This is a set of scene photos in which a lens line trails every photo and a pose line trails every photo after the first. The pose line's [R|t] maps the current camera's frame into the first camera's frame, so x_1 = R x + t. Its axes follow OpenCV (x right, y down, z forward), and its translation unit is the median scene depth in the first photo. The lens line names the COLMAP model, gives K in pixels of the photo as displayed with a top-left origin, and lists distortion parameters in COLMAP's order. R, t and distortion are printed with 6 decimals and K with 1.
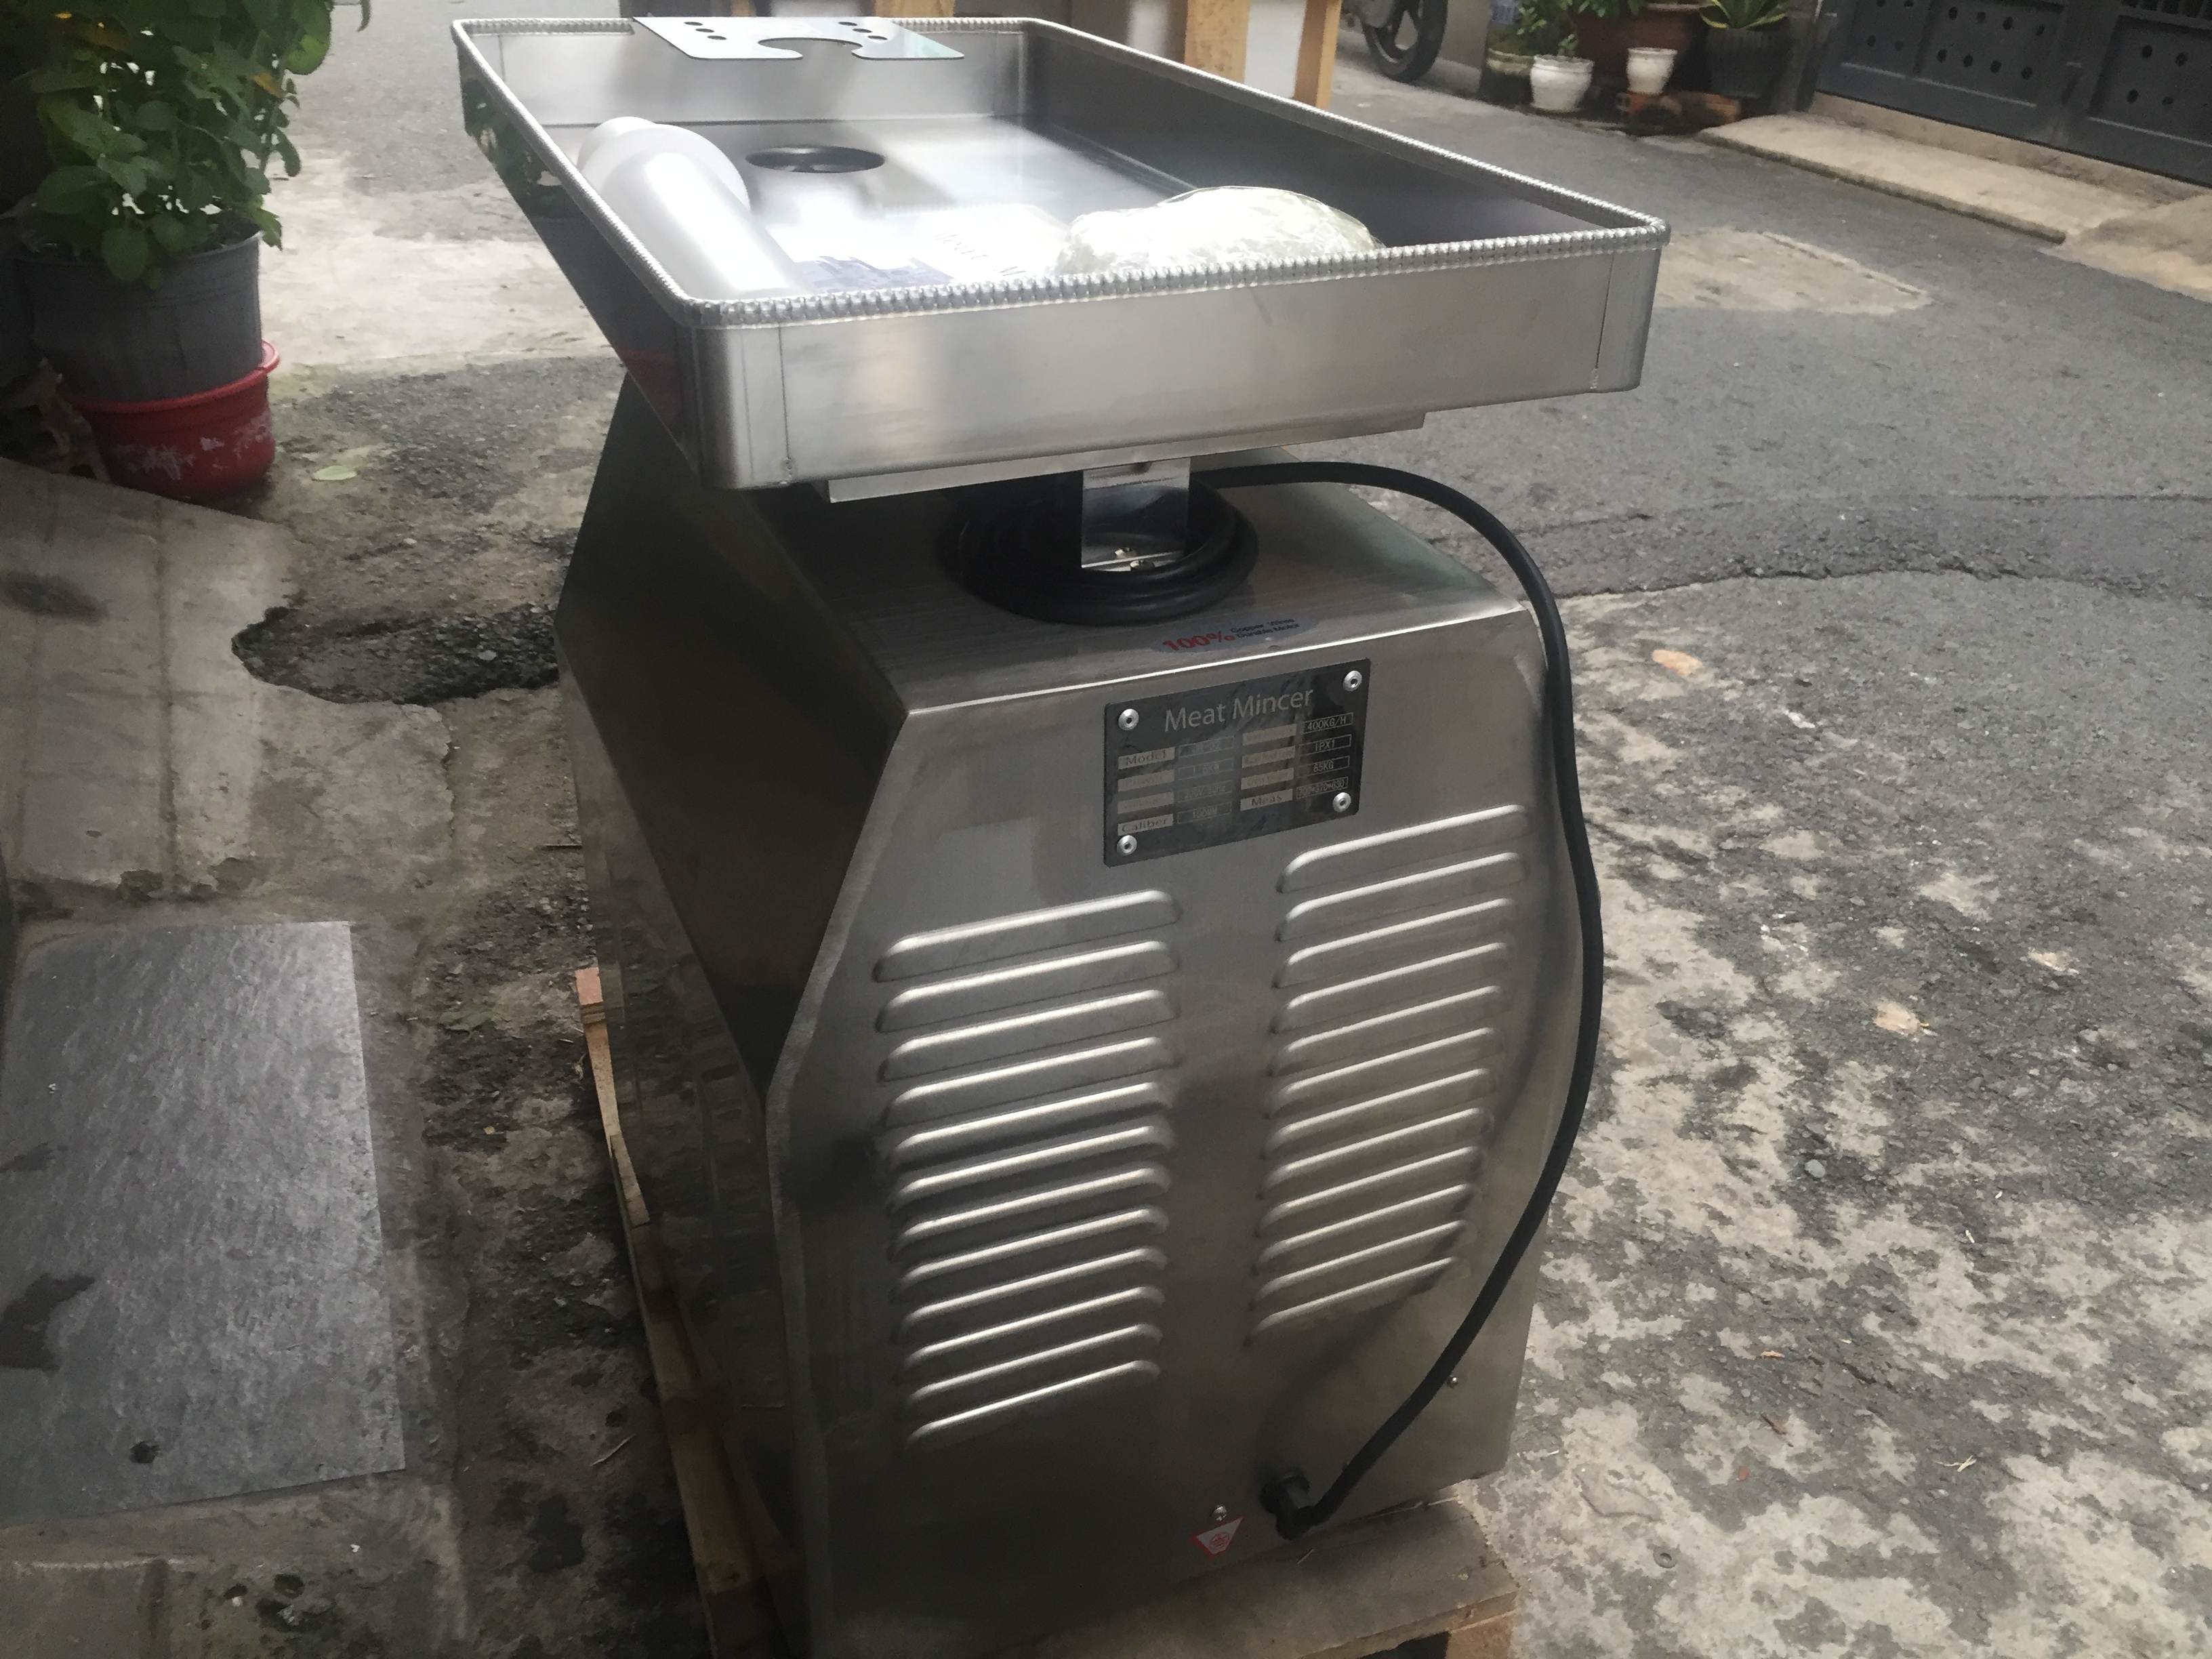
lens RADIAL K [[1902.8, 0, 1114.2], [0, 1902.8, 822.1], [0, 0, 1]] dist [0.075402, -0.118124]
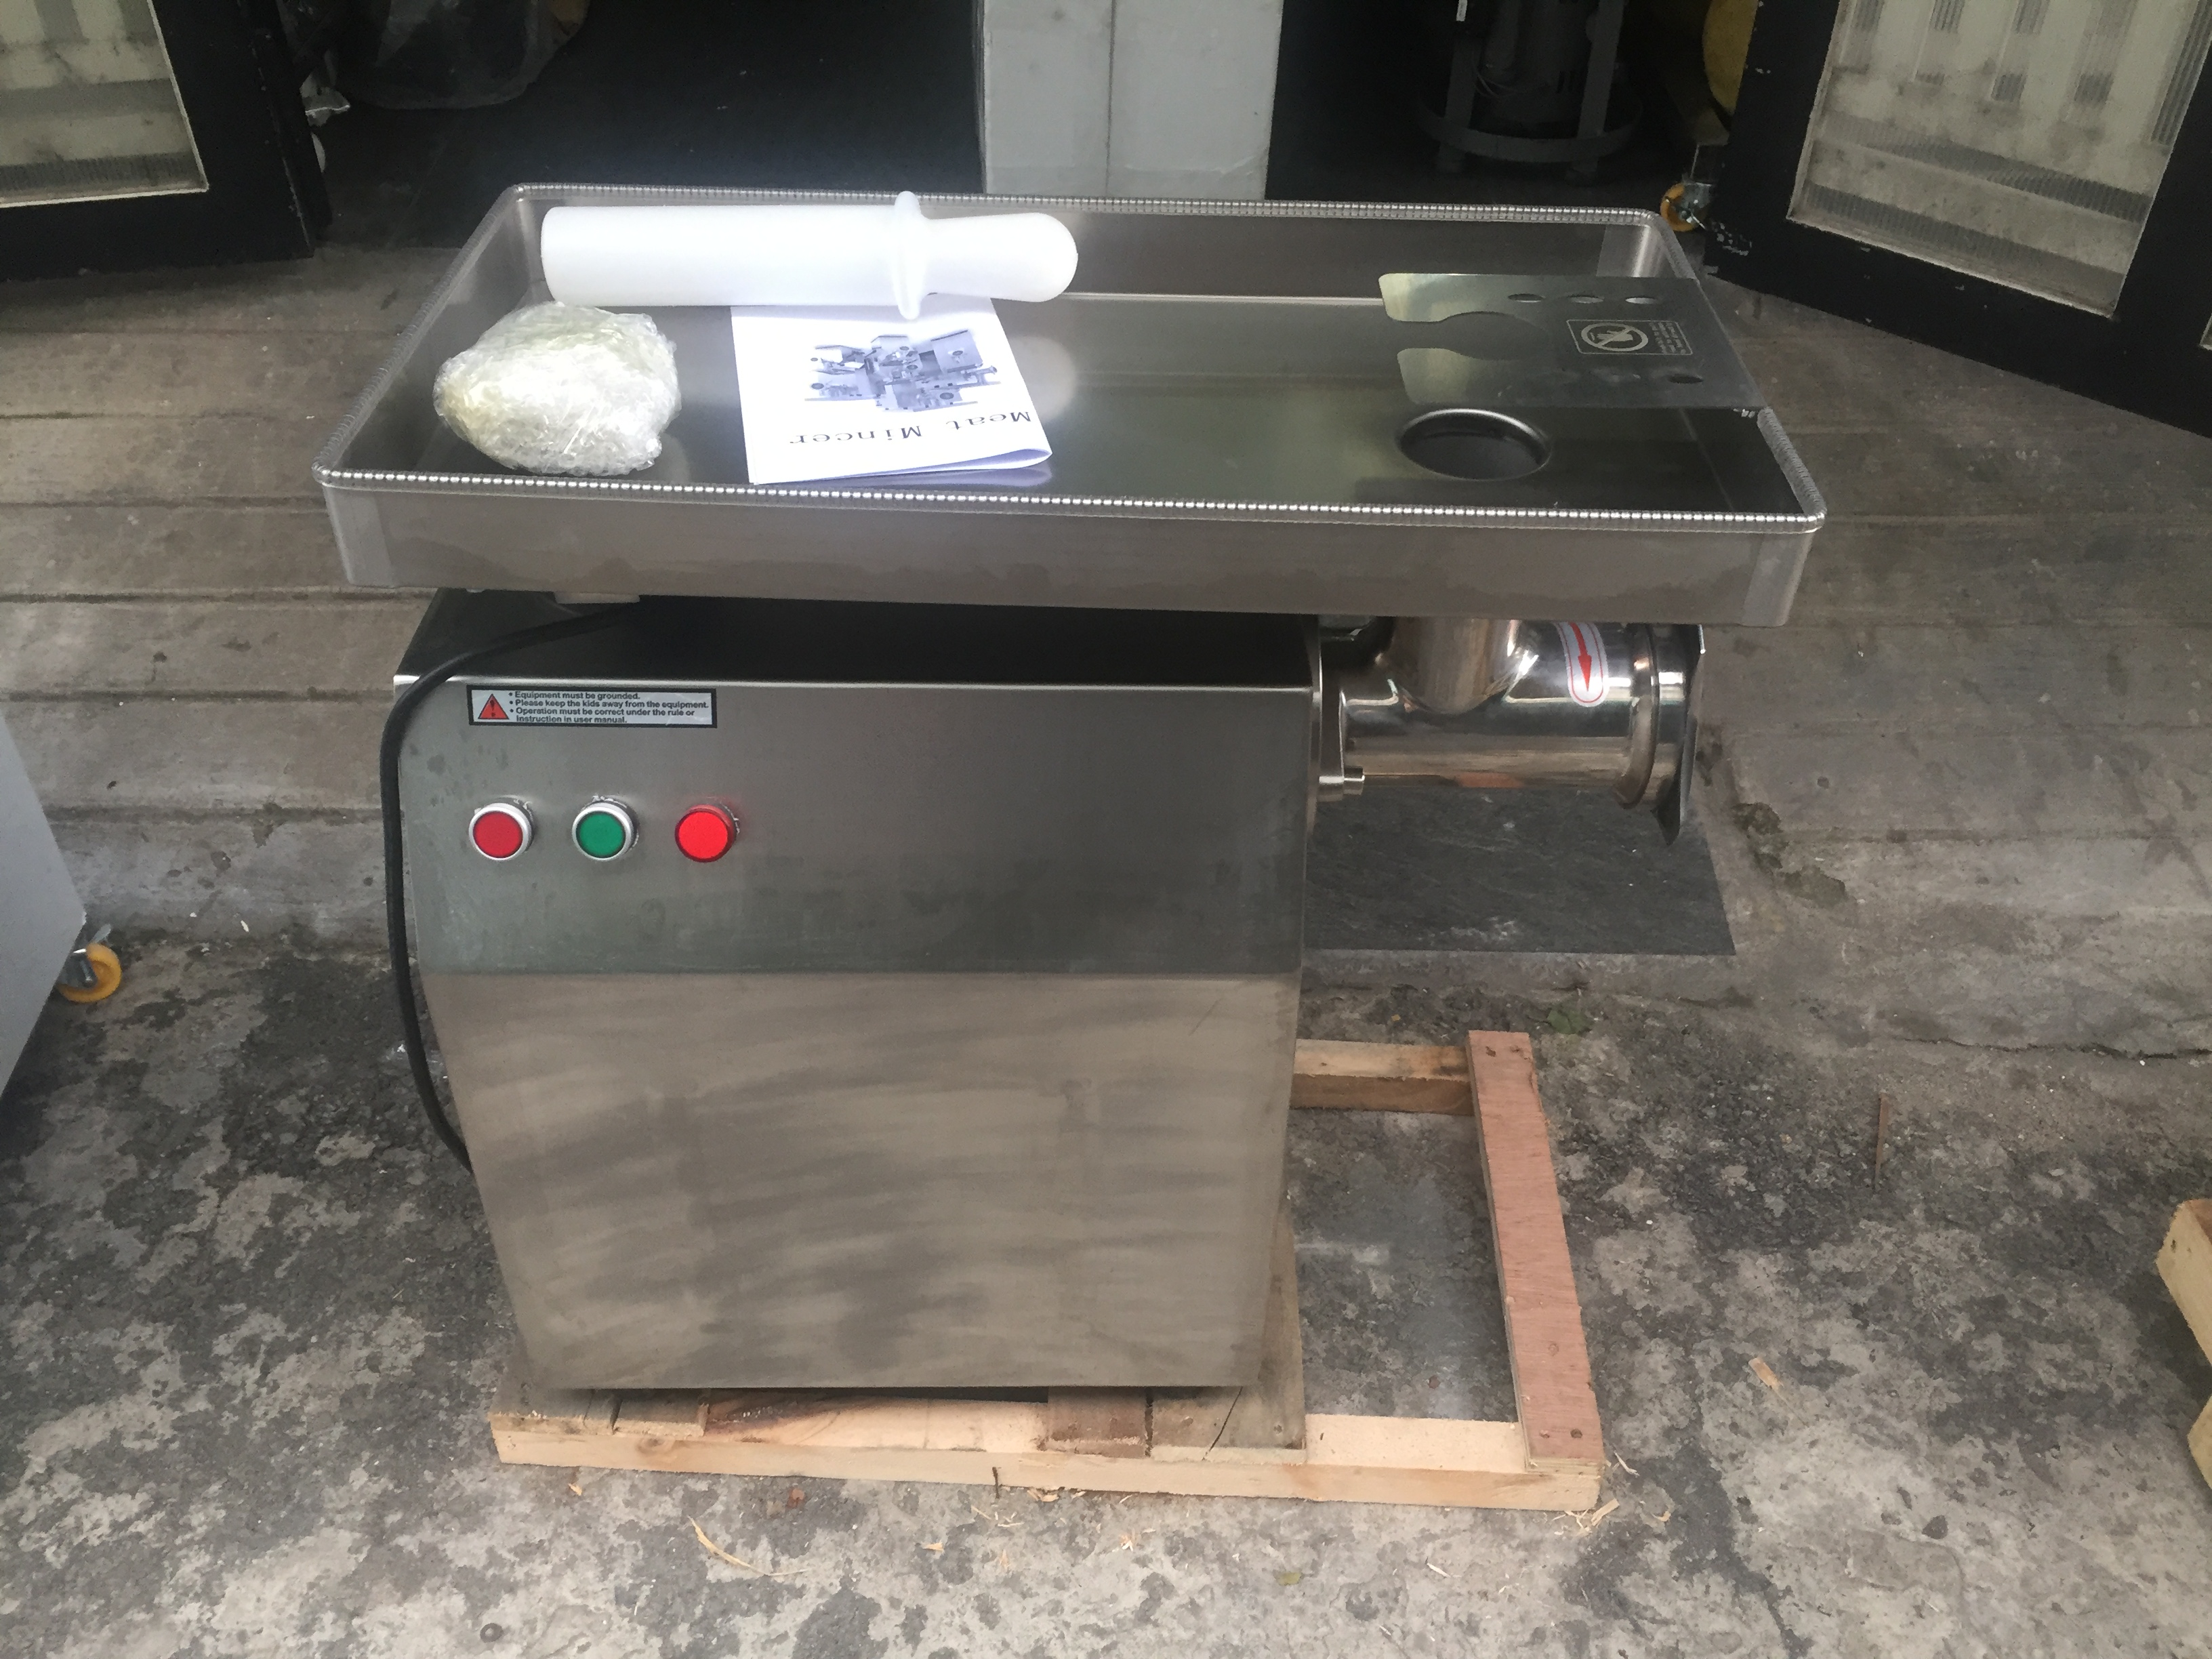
lens RADIAL K [[1902.8, 0, 1116.2], [0, 1902.8, 829.9], [0, 0, 1]] dist [0.075402, -0.118124]
pose [[-0.386567, 0.545082, -0.743943, 0.518597], [-0.476386, 0.572690, 0.667145, -0.569396], [0.789698, 0.612300, 0.038286, 0.691850]]
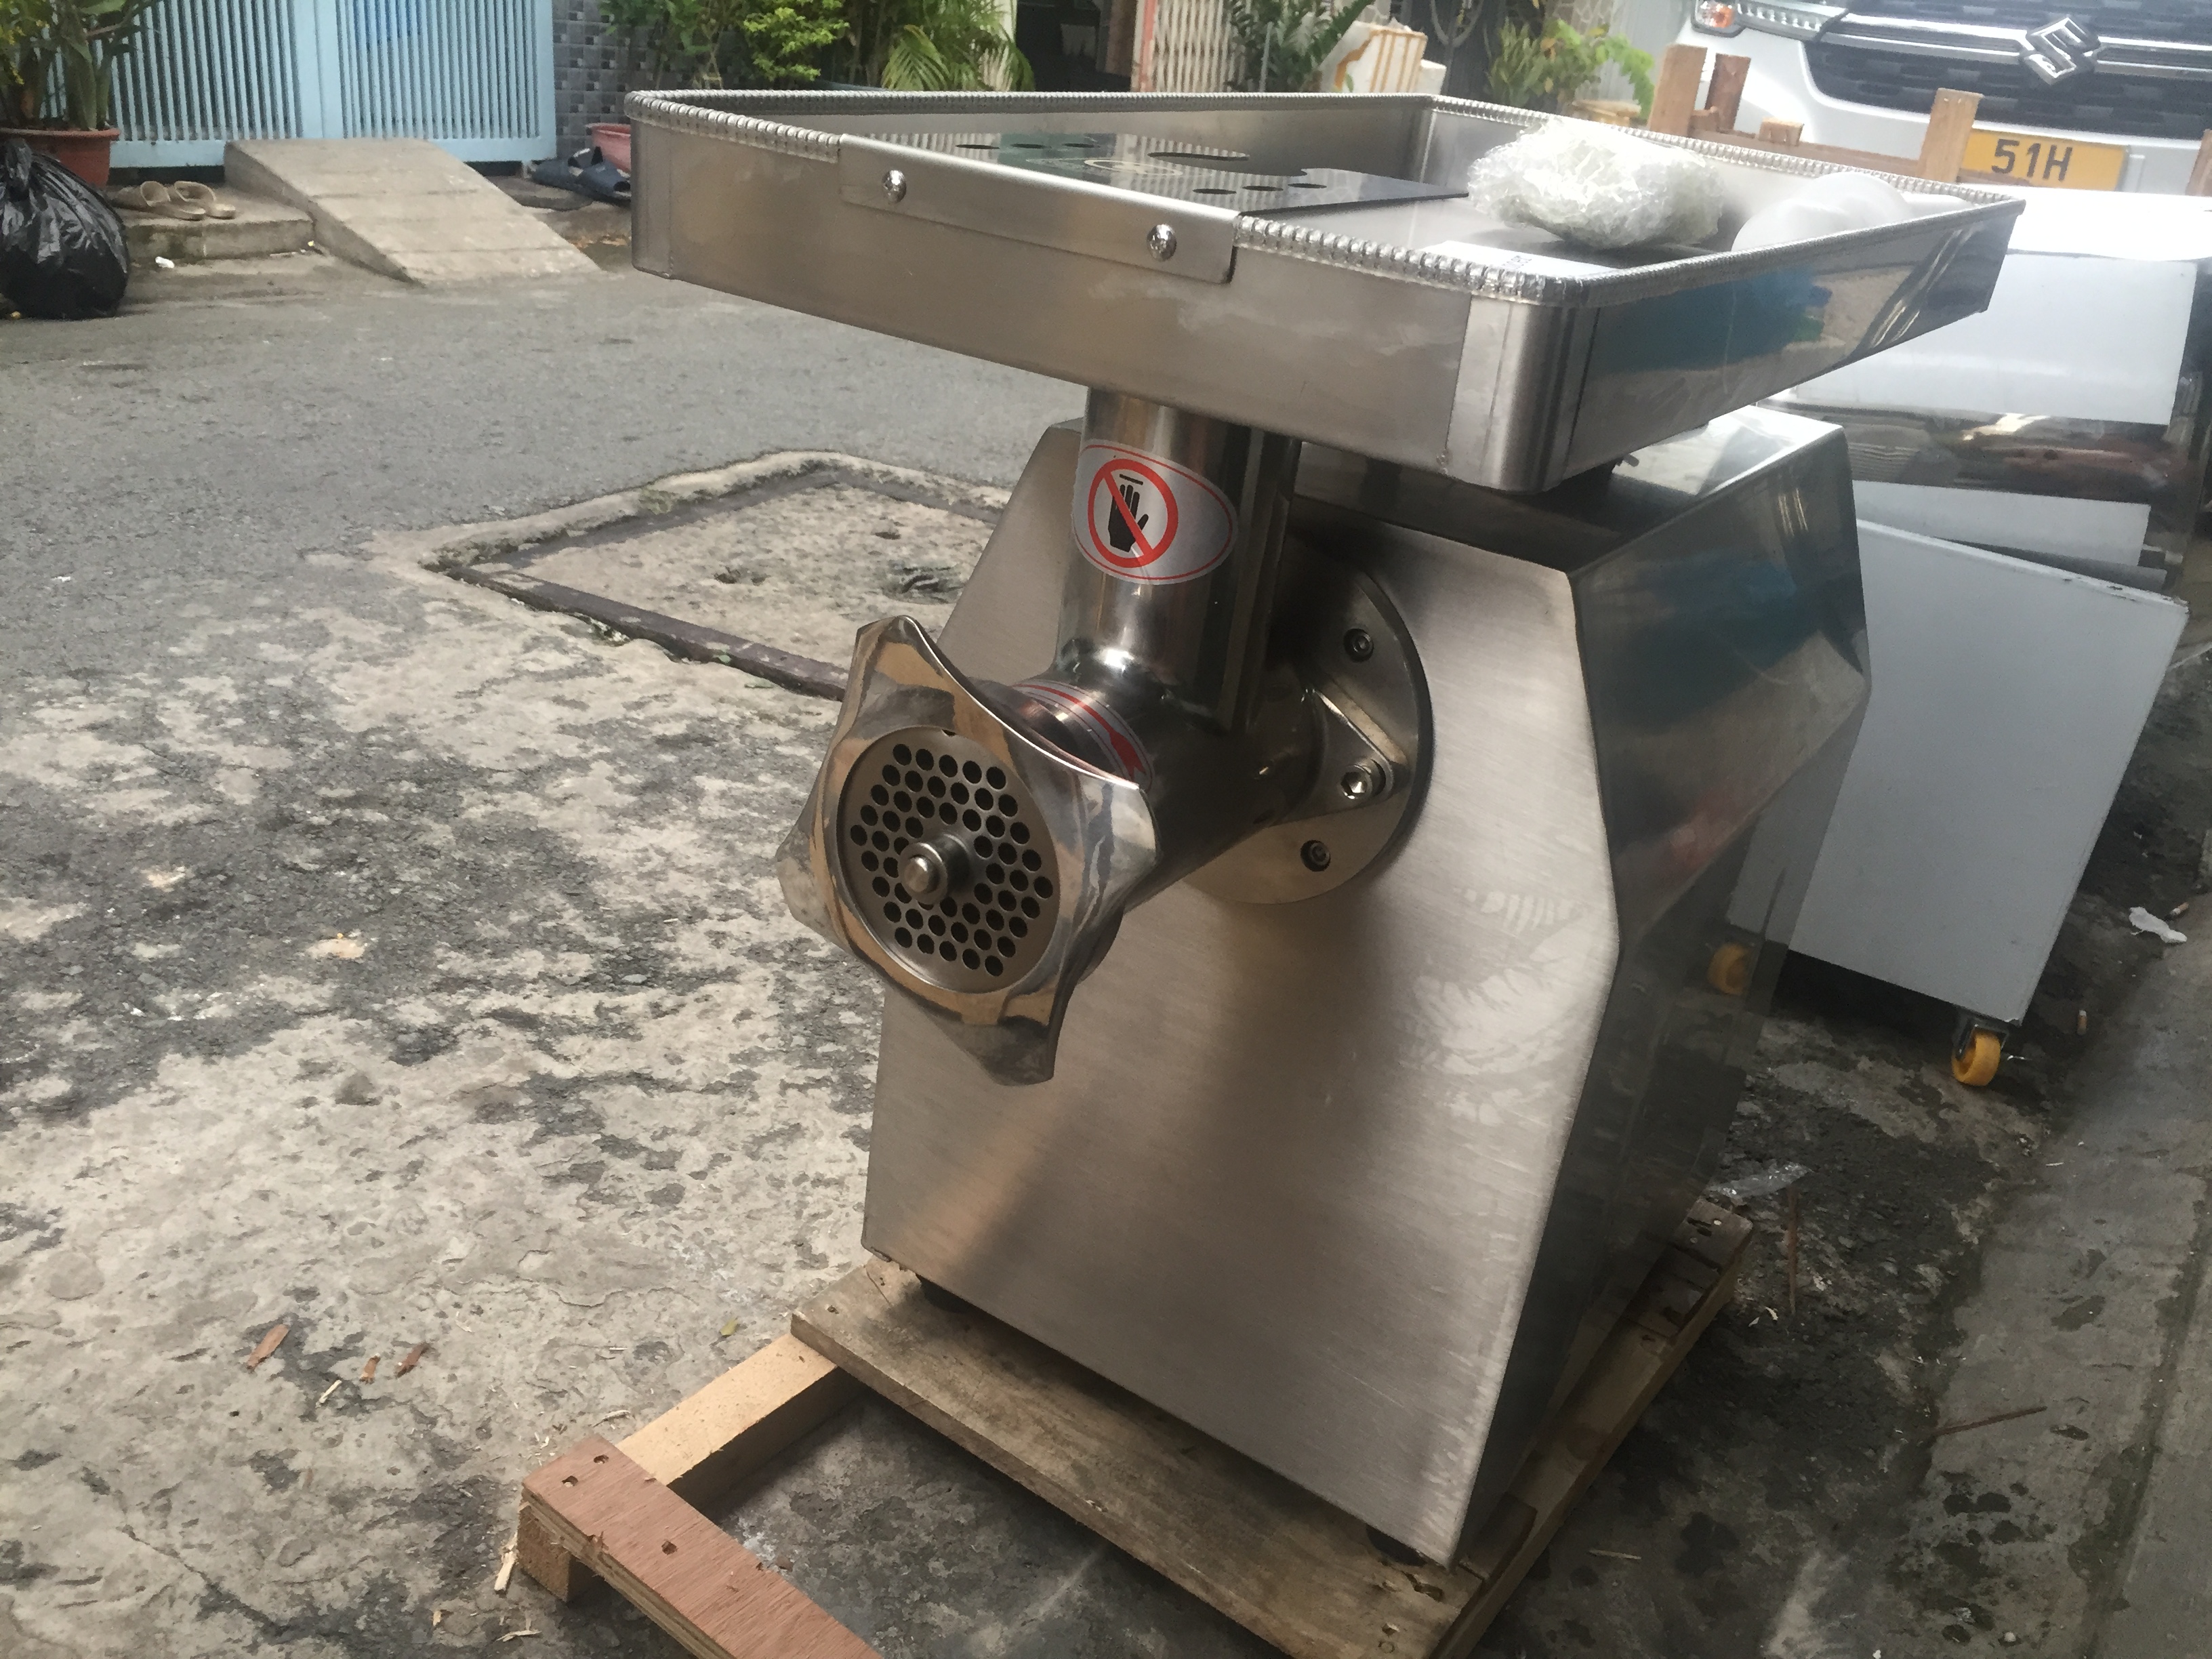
lens RADIAL K [[1902.8, 0, 1106.5], [0, 1902.8, 833.8], [0, 0, 1]] dist [0.075402, -0.118124]
pose [[-0.544982, -0.440536, 0.713389, -0.495114], [0.280867, 0.705765, 0.650392, -0.481797], [-0.790005, 0.554819, -0.260897, 0.946675]]
